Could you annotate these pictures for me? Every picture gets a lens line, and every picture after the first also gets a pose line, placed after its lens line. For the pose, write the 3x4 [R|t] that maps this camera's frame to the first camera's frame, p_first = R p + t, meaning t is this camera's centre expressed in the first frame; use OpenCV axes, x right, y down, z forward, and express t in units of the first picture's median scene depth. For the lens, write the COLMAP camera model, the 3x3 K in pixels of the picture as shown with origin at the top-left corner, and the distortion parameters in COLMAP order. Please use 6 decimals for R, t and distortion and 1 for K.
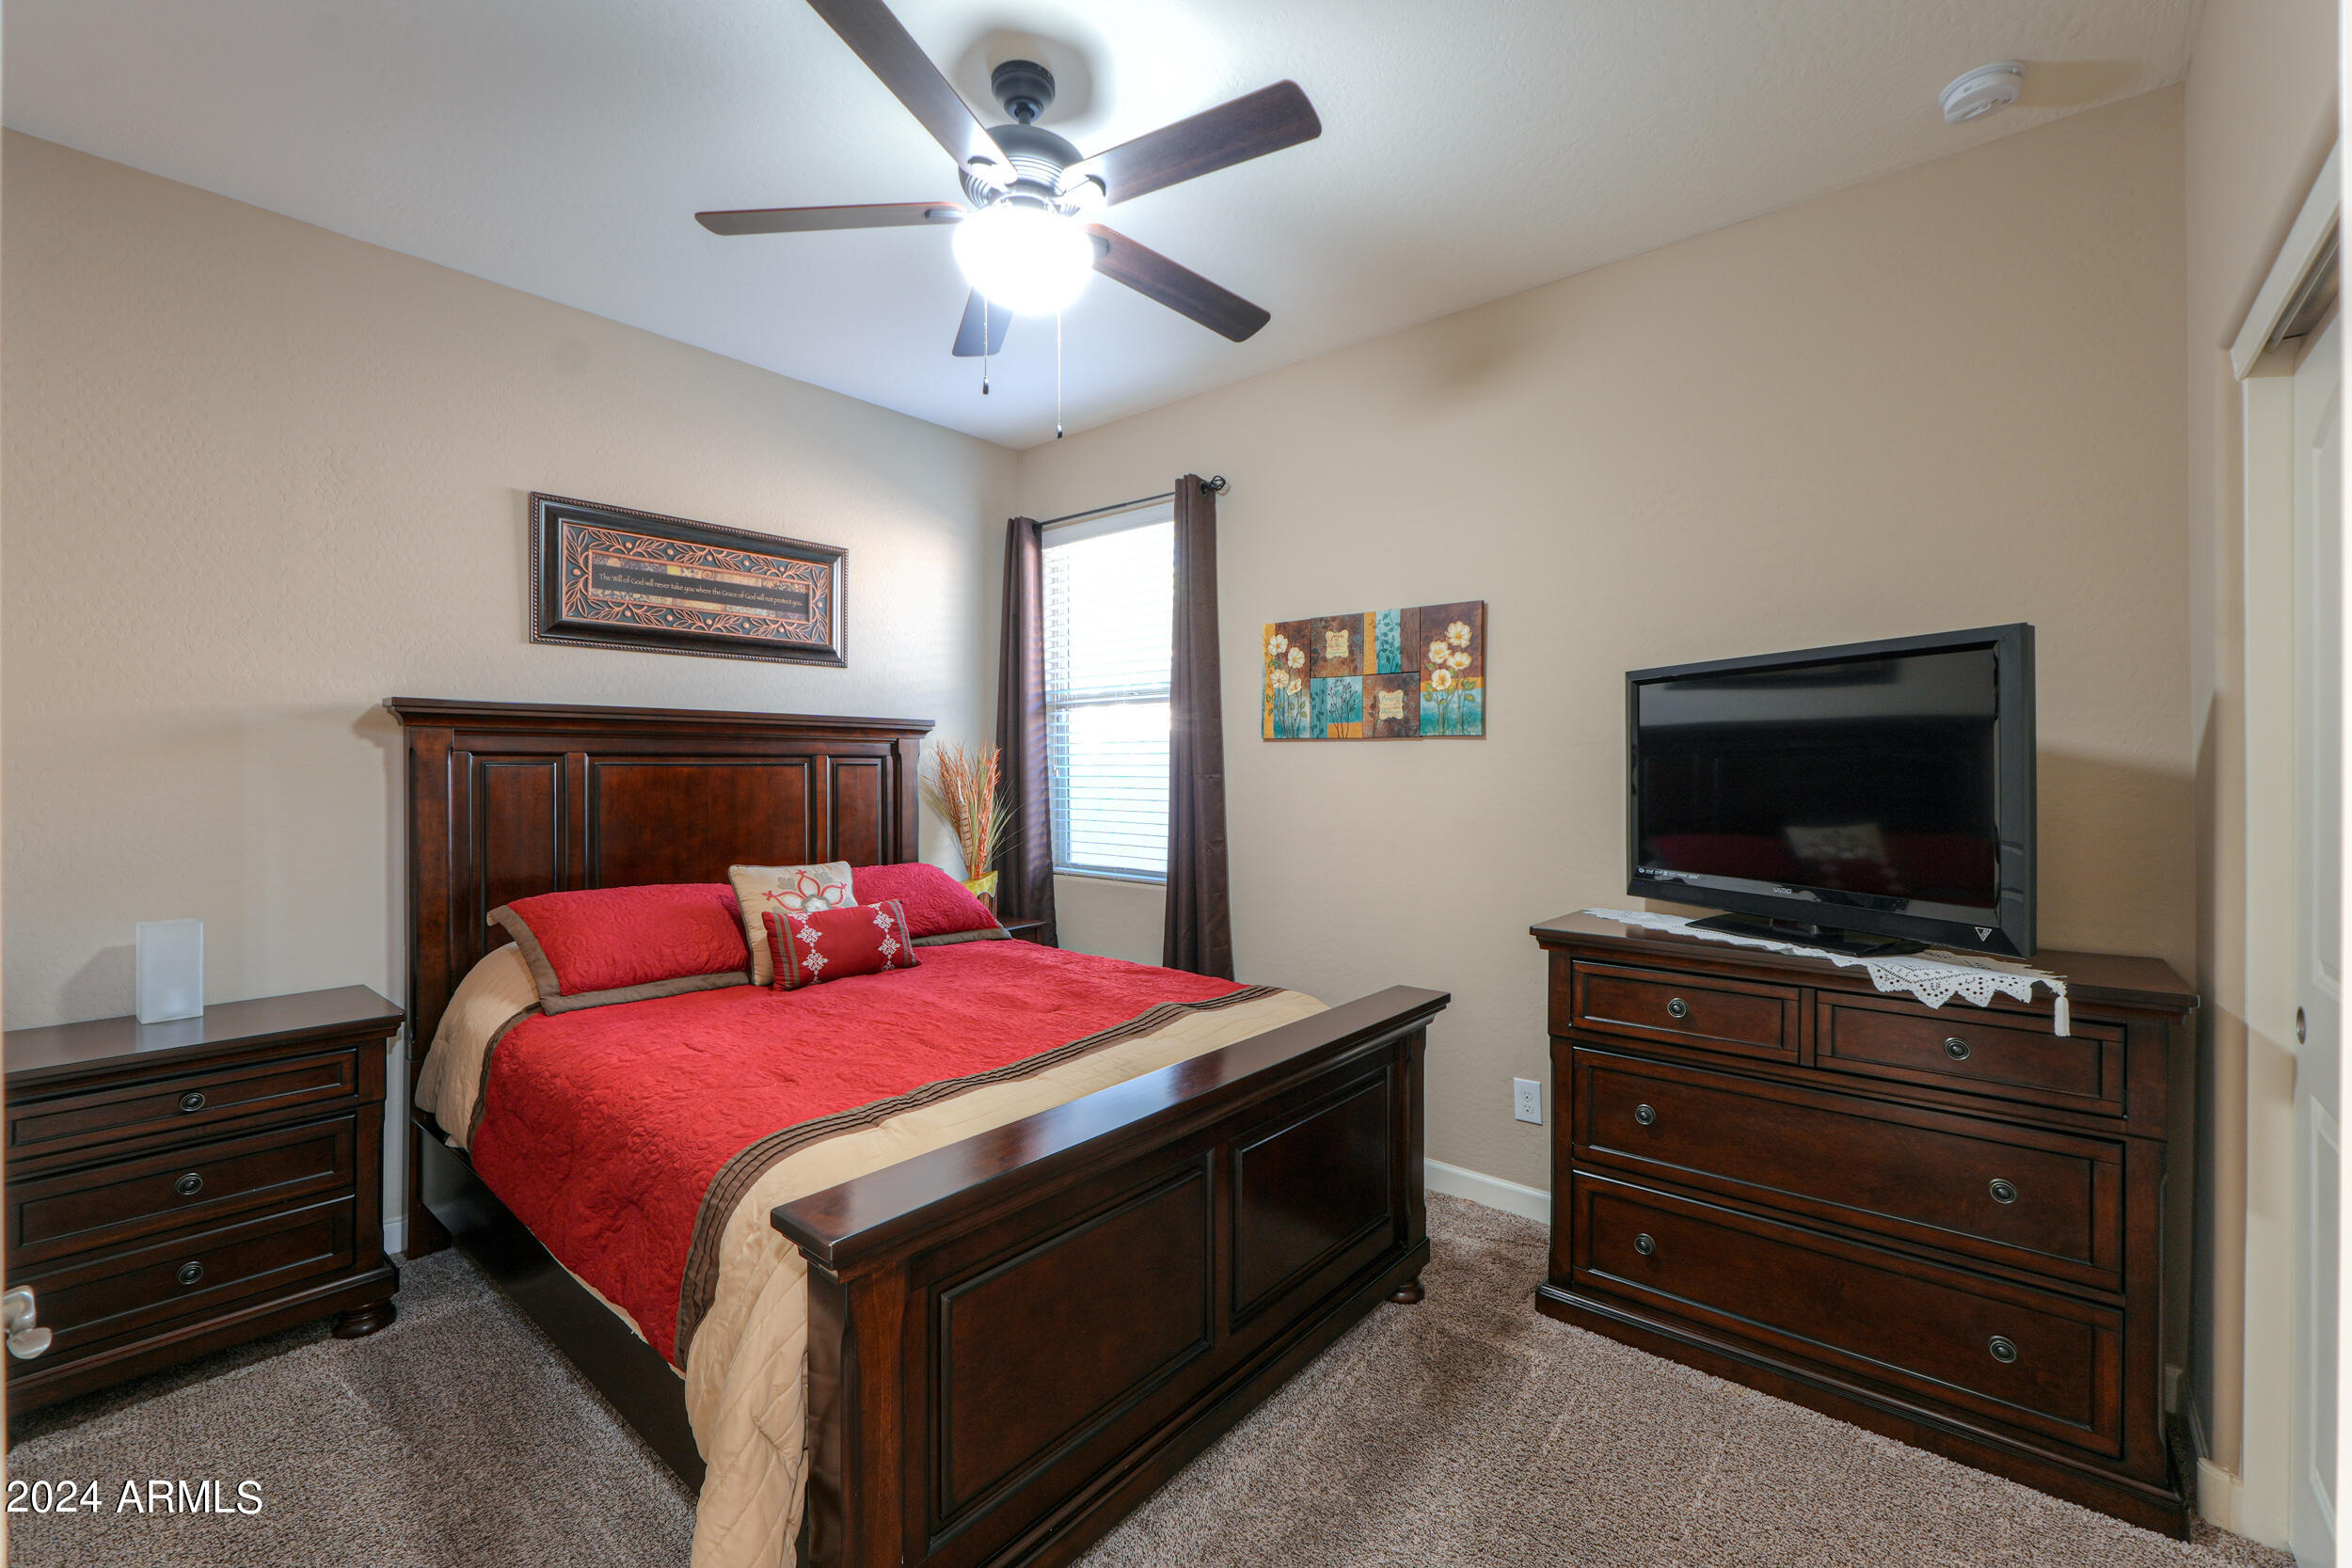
lens RADIAL K [[991.8, 0, 1170.2], [0, 991.8, 770.9], [0, 0, 1]] dist [-0.004618, -0.000188]
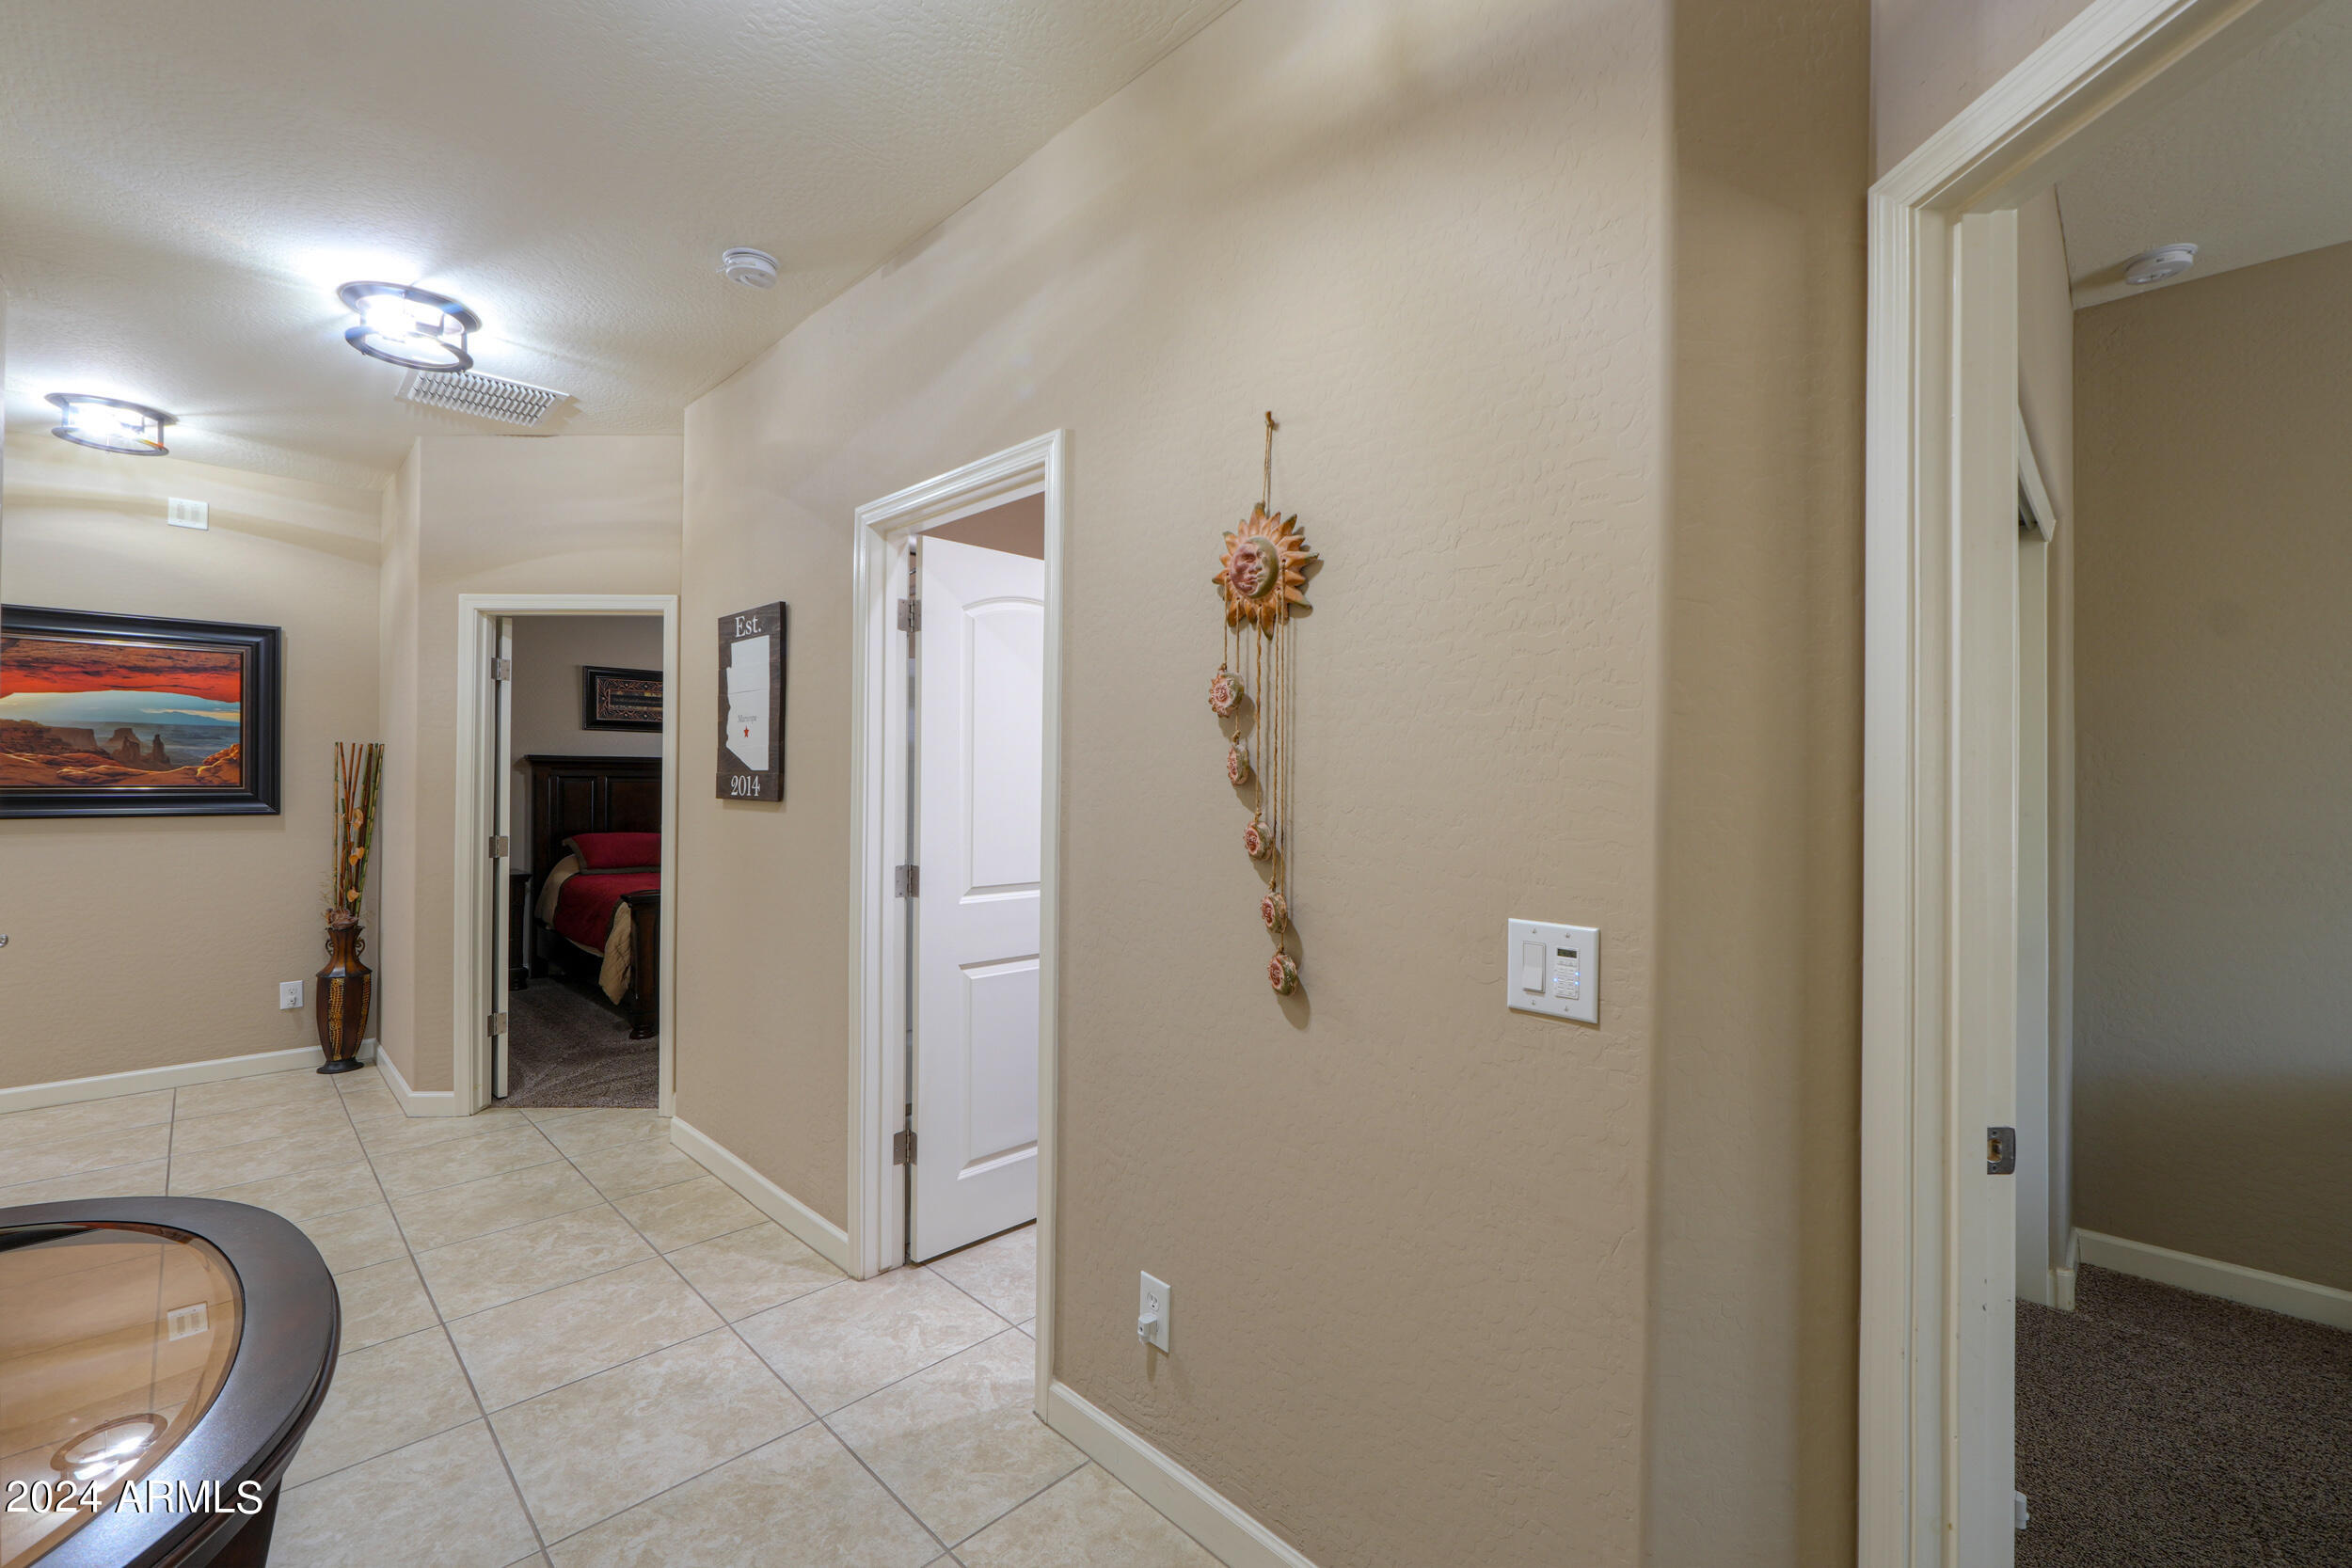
lens RADIAL K [[991.8, 0, 1179.0], [0, 991.8, 786.5], [0, 0, 1]] dist [-0.004618, -0.000188]
pose [[0.997018, 0.005581, -0.076969, 1.004889], [-0.006150, 0.999955, -0.007157, 0.014874], [0.076925, 0.007609, 0.997008, -1.311838]]
